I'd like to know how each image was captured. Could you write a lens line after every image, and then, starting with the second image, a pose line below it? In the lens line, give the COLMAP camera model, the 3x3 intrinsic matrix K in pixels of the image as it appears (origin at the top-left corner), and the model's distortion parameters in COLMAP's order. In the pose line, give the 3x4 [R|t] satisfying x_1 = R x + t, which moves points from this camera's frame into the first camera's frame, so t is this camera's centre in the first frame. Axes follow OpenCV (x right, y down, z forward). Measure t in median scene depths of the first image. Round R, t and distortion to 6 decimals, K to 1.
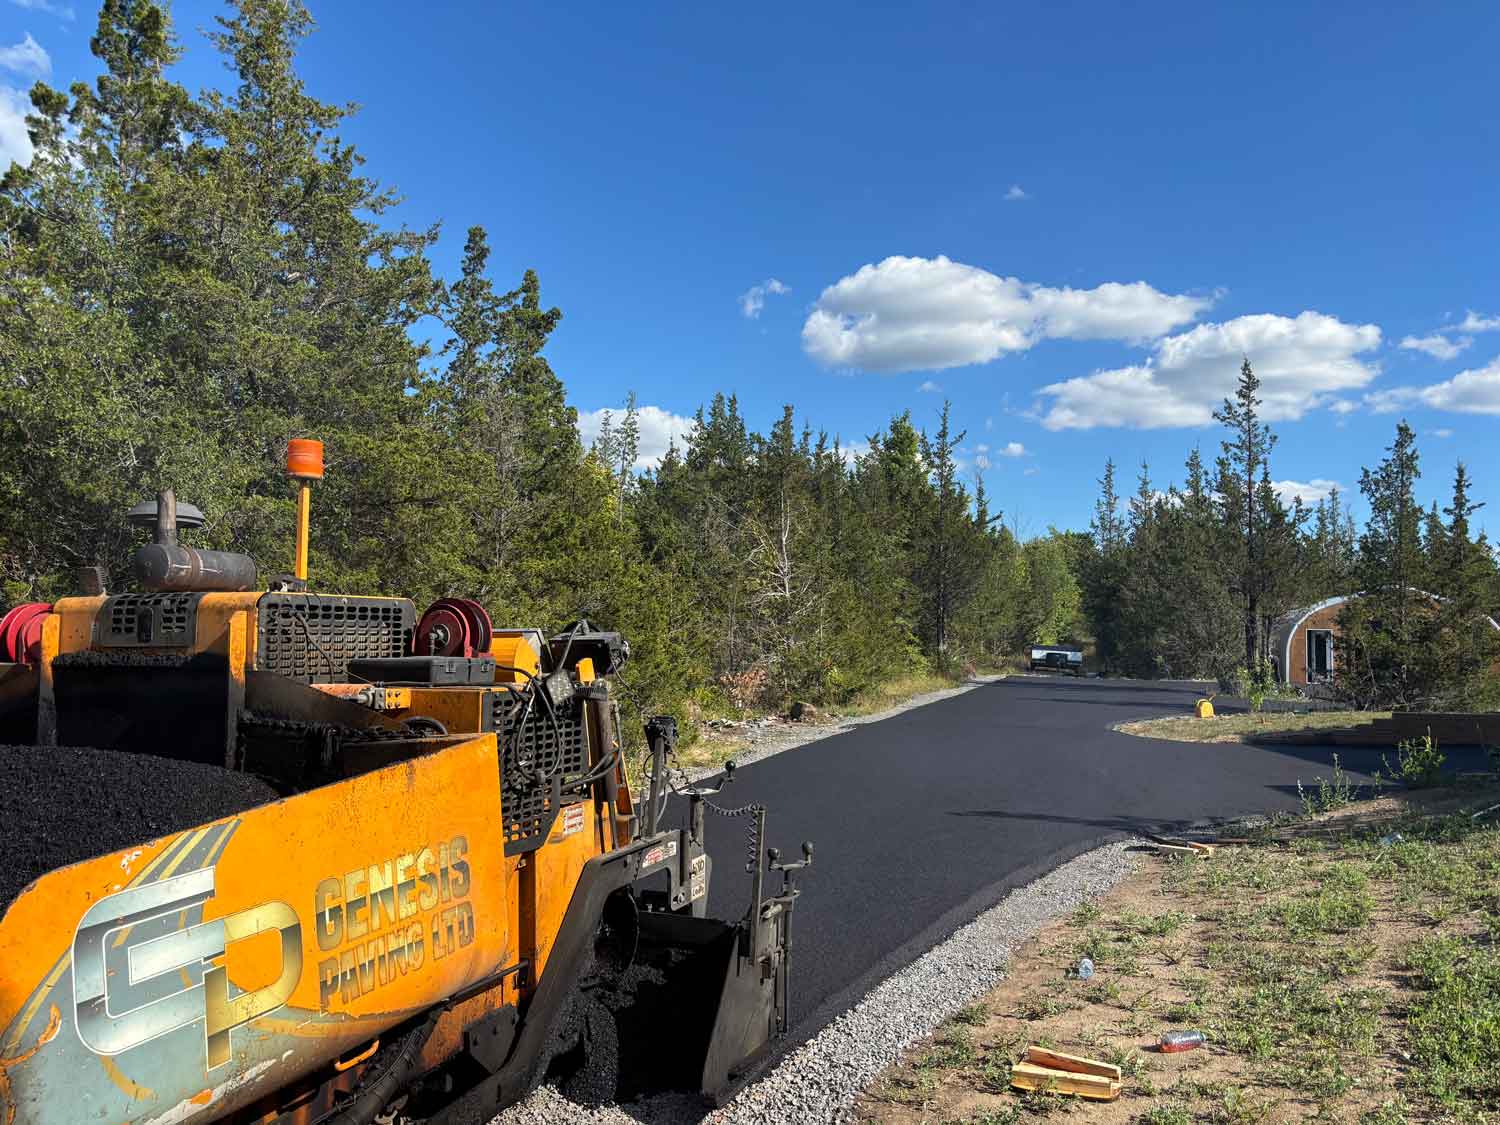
lens RADIAL K [[1143.7, 0, 750.0], [0, 1143.7, 562.5], [0, 0, 1]] dist [-0.005665, -0.001605]
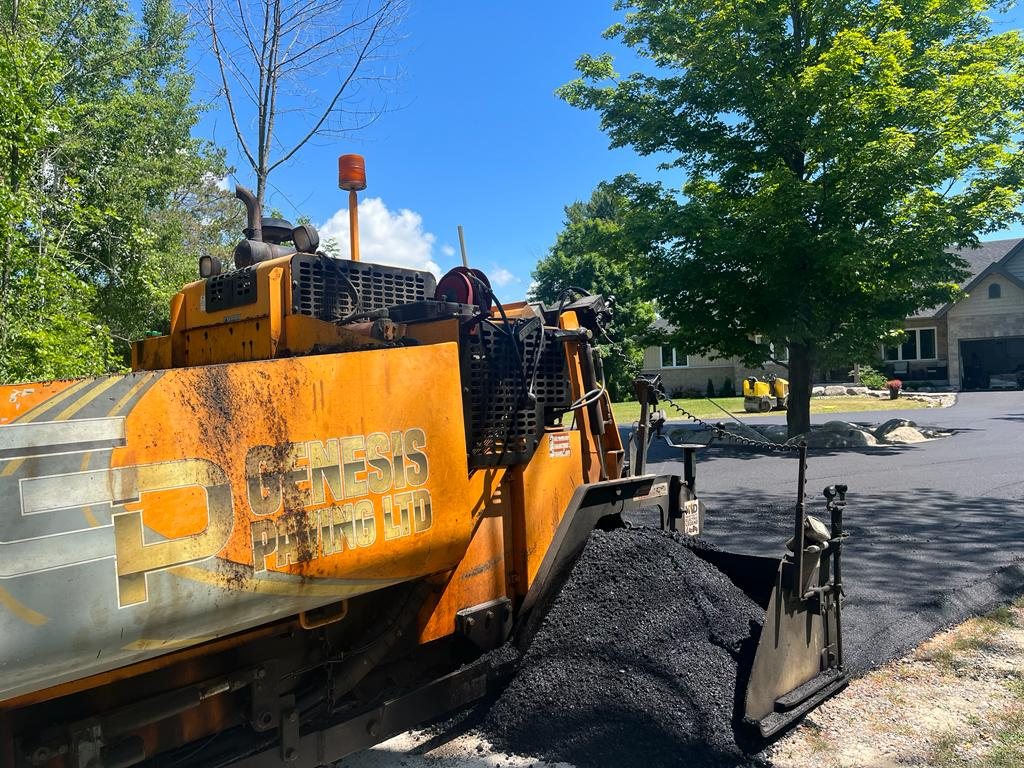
lens RADIAL K [[780.8, 0, 512.0], [0, 780.8, 384.0], [0, 0, 1]] dist [-0.005665, -0.001605]
pose [[0.950972, -0.016988, -0.308811, 0.065822], [0.036754, 0.997622, 0.058302, 0.163503], [0.307086, -0.066793, 0.949335, 0.343436]]
